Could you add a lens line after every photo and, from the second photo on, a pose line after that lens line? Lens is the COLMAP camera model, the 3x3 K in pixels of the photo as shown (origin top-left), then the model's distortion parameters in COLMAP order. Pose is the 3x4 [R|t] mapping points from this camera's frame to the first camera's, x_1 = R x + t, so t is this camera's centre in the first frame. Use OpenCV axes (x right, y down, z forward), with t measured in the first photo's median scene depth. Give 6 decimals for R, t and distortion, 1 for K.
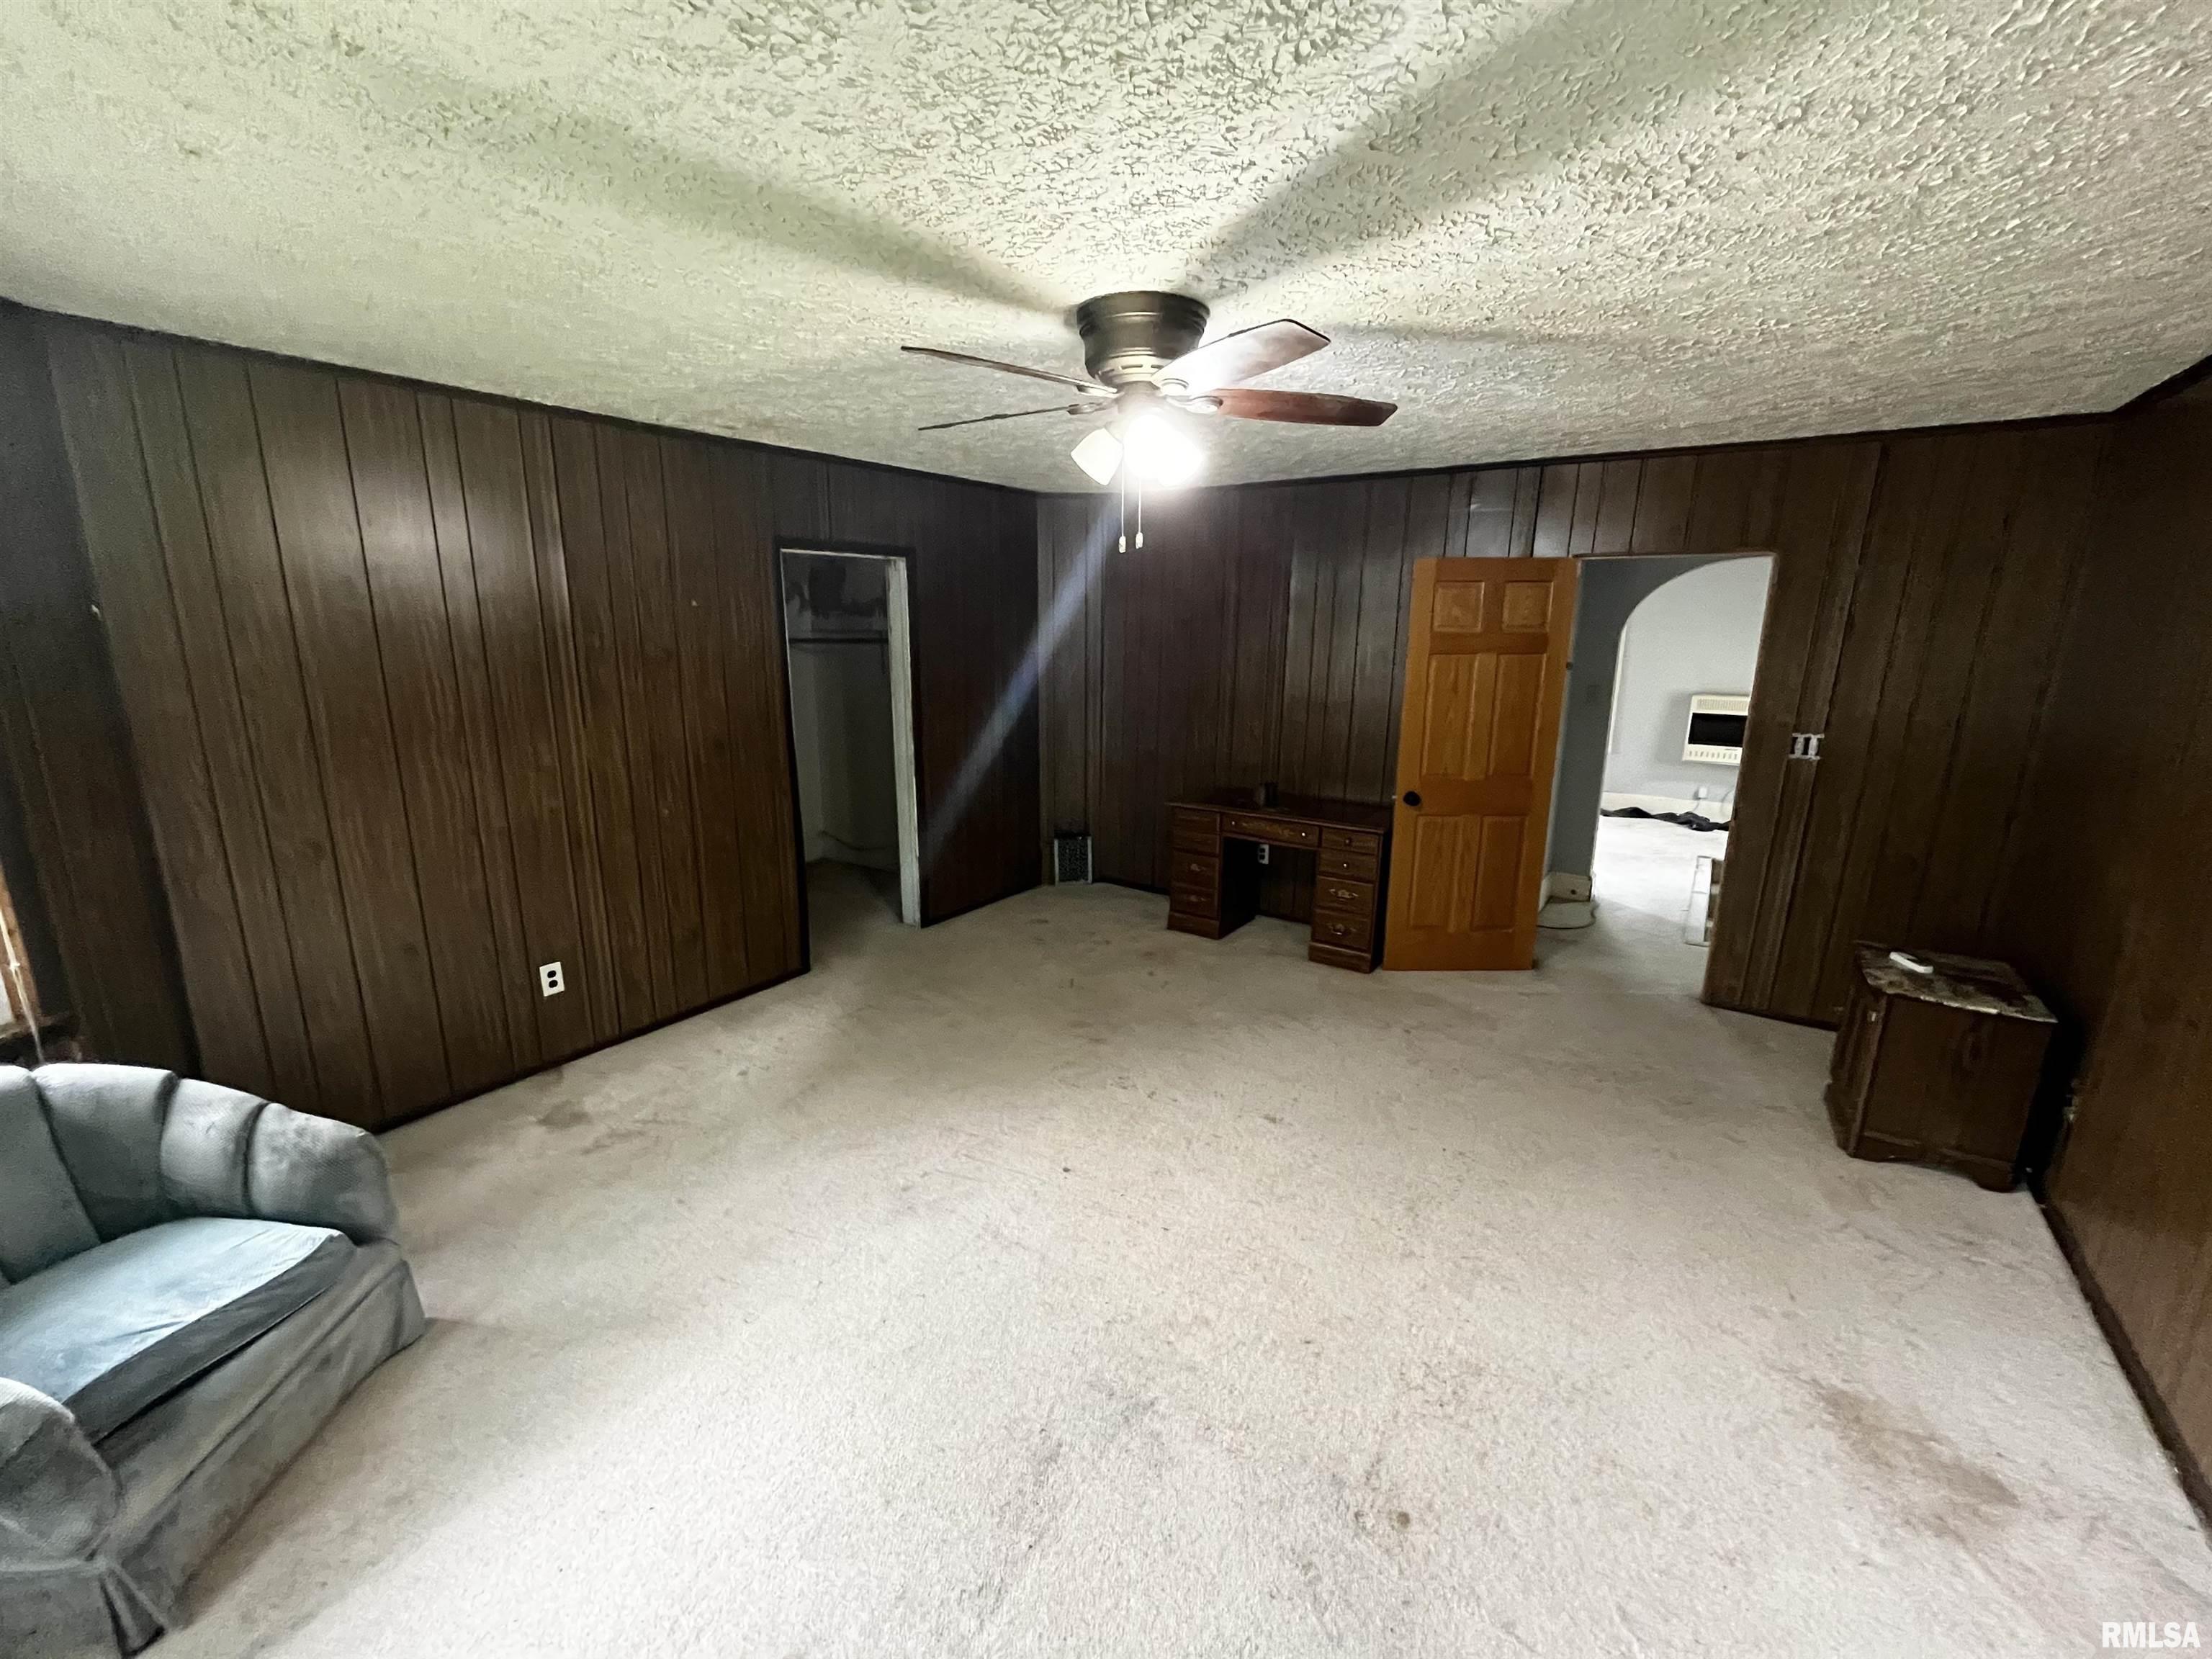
lens RADIAL K [[900.1, 0, 1102.7], [0, 900.1, 827.2], [0, 0, 1]] dist [-0.001744, -0.000173]
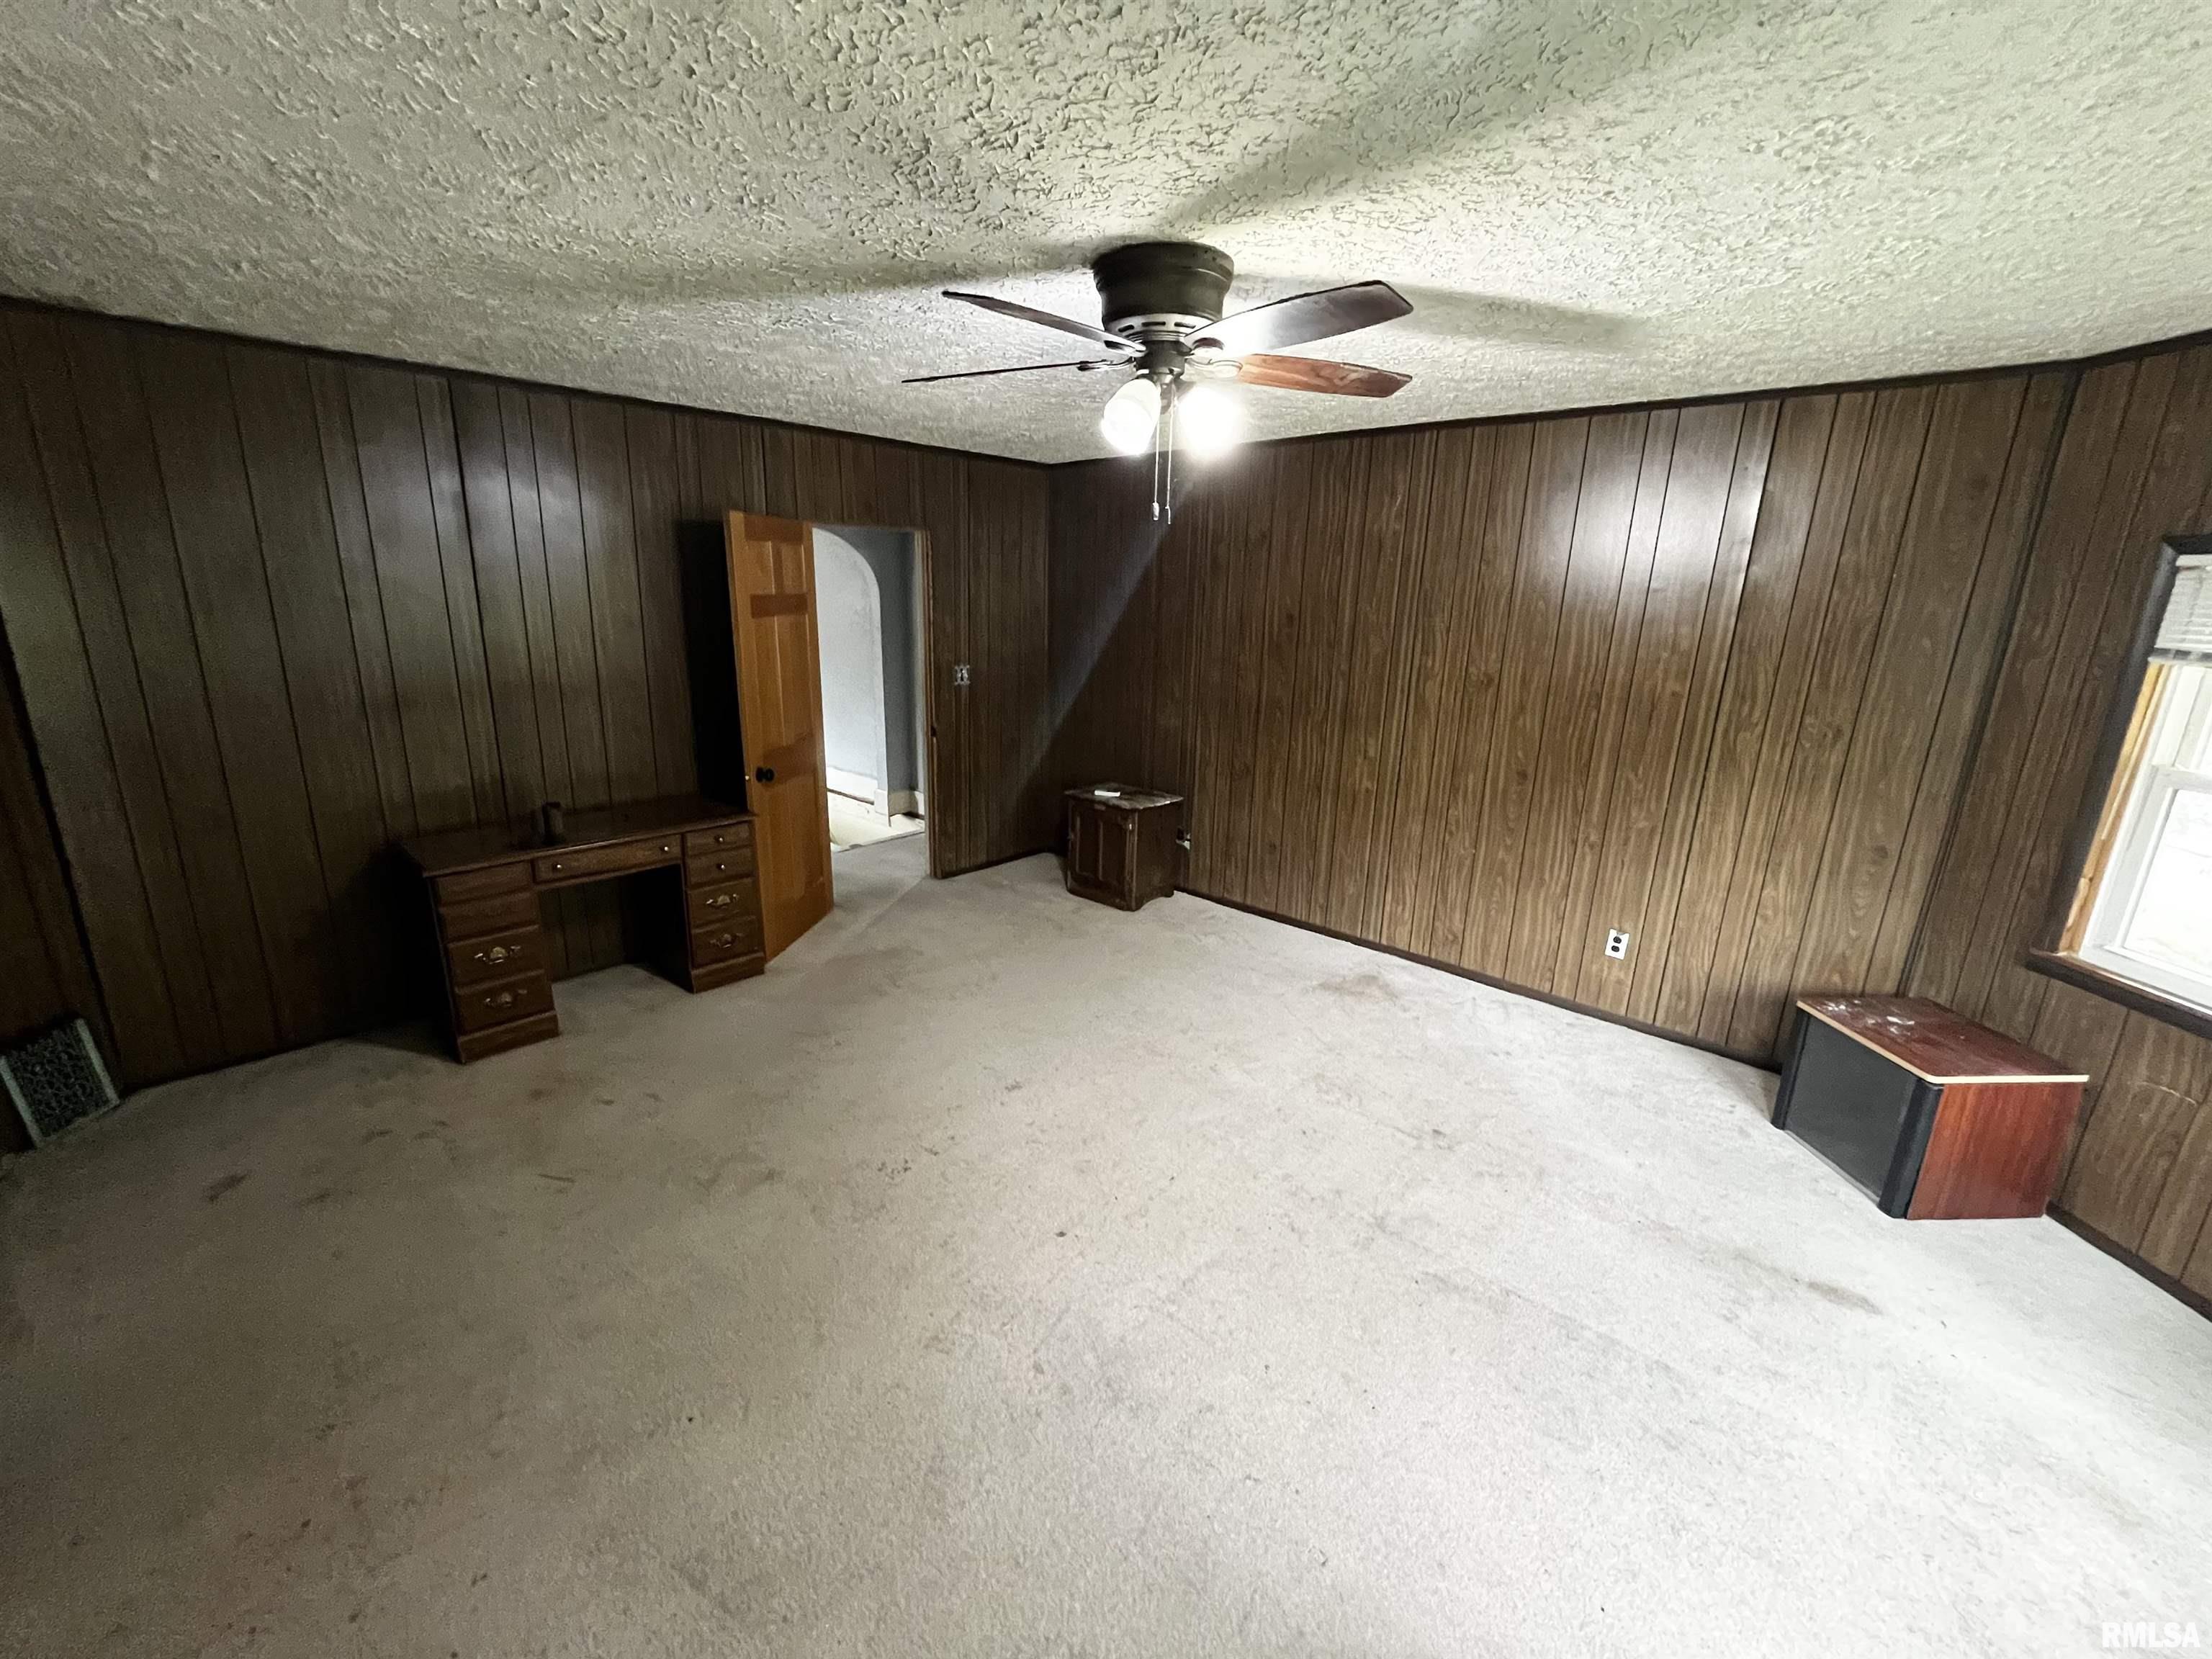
lens RADIAL K [[900.1, 0, 1102.7], [0, 900.1, 827.2], [0, 0, 1]] dist [-0.001744, -0.000173]
pose [[0.144347, -0.255847, 0.955880, -0.589746], [0.200035, 0.953598, 0.225029, -0.137064], [-0.969098, 0.158727, 0.188827, 0.574854]]
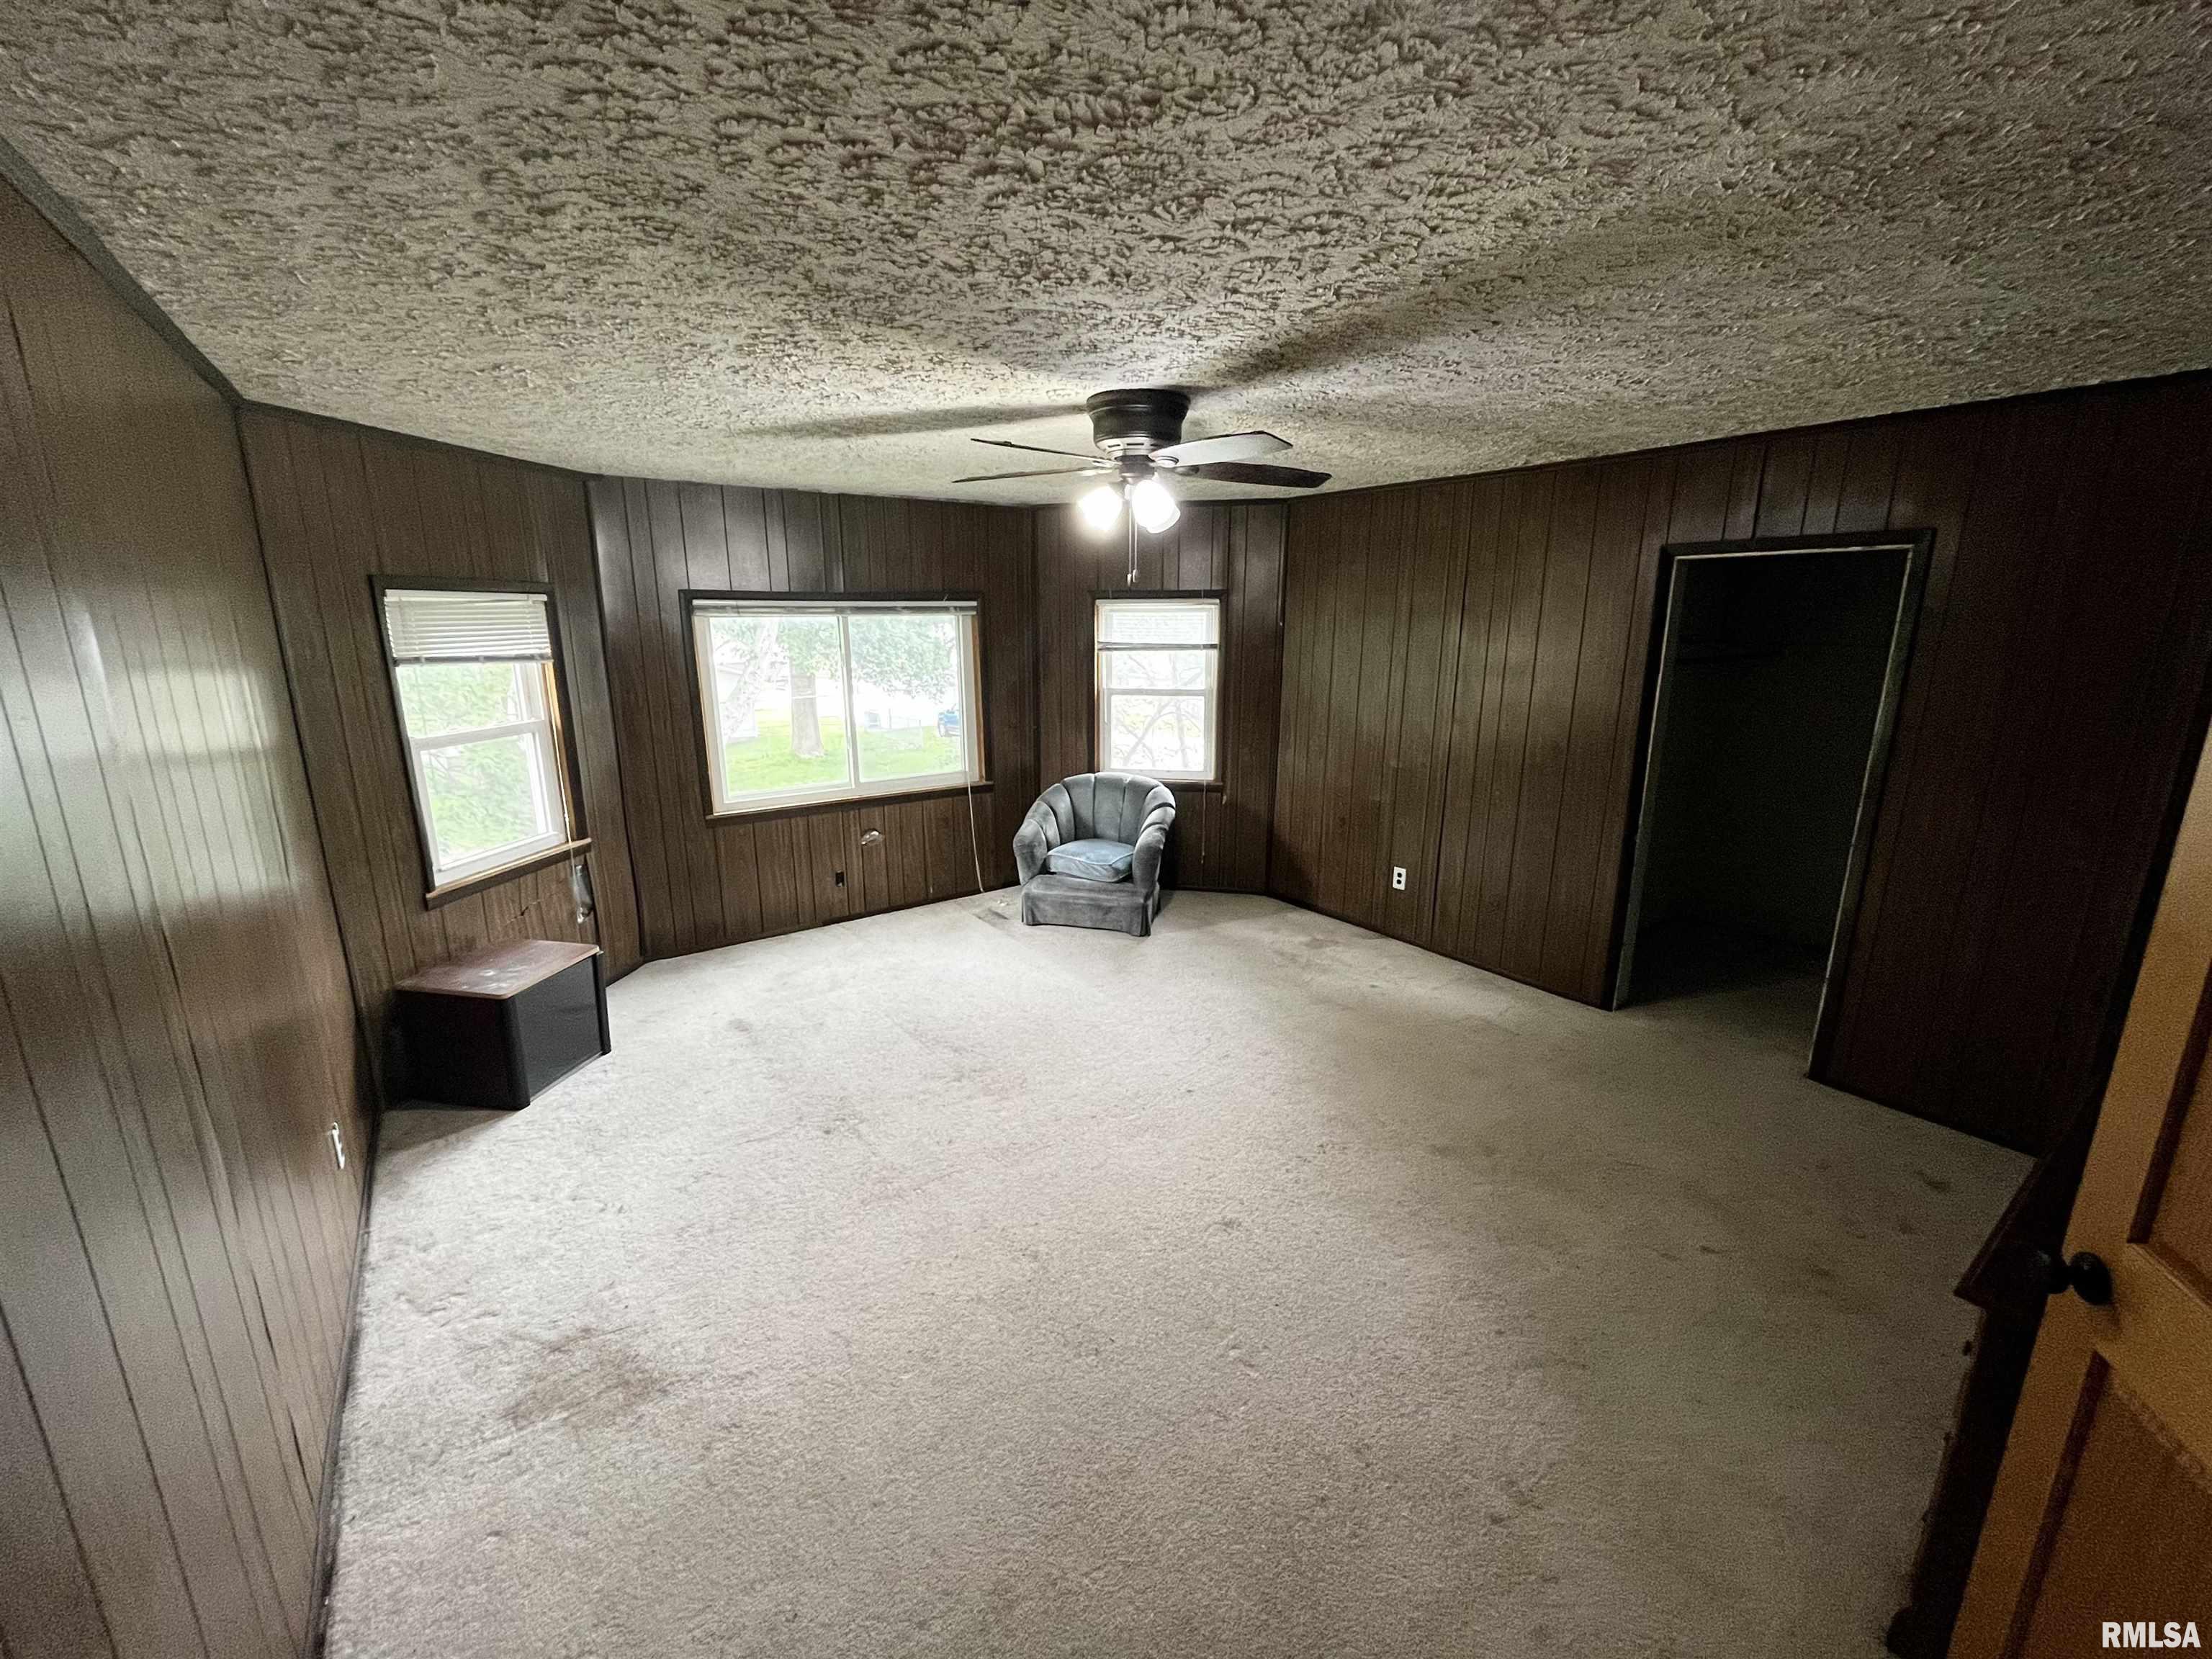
lens RADIAL K [[900.1, 0, 1102.7], [0, 900.1, 827.2], [0, 0, 1]] dist [-0.001744, -0.000173]
pose [[-0.337875, 0.215299, -0.916235, 0.802279], [-0.214923, 0.930115, 0.297817, -0.220957], [0.916323, 0.297545, -0.267989, 0.866571]]
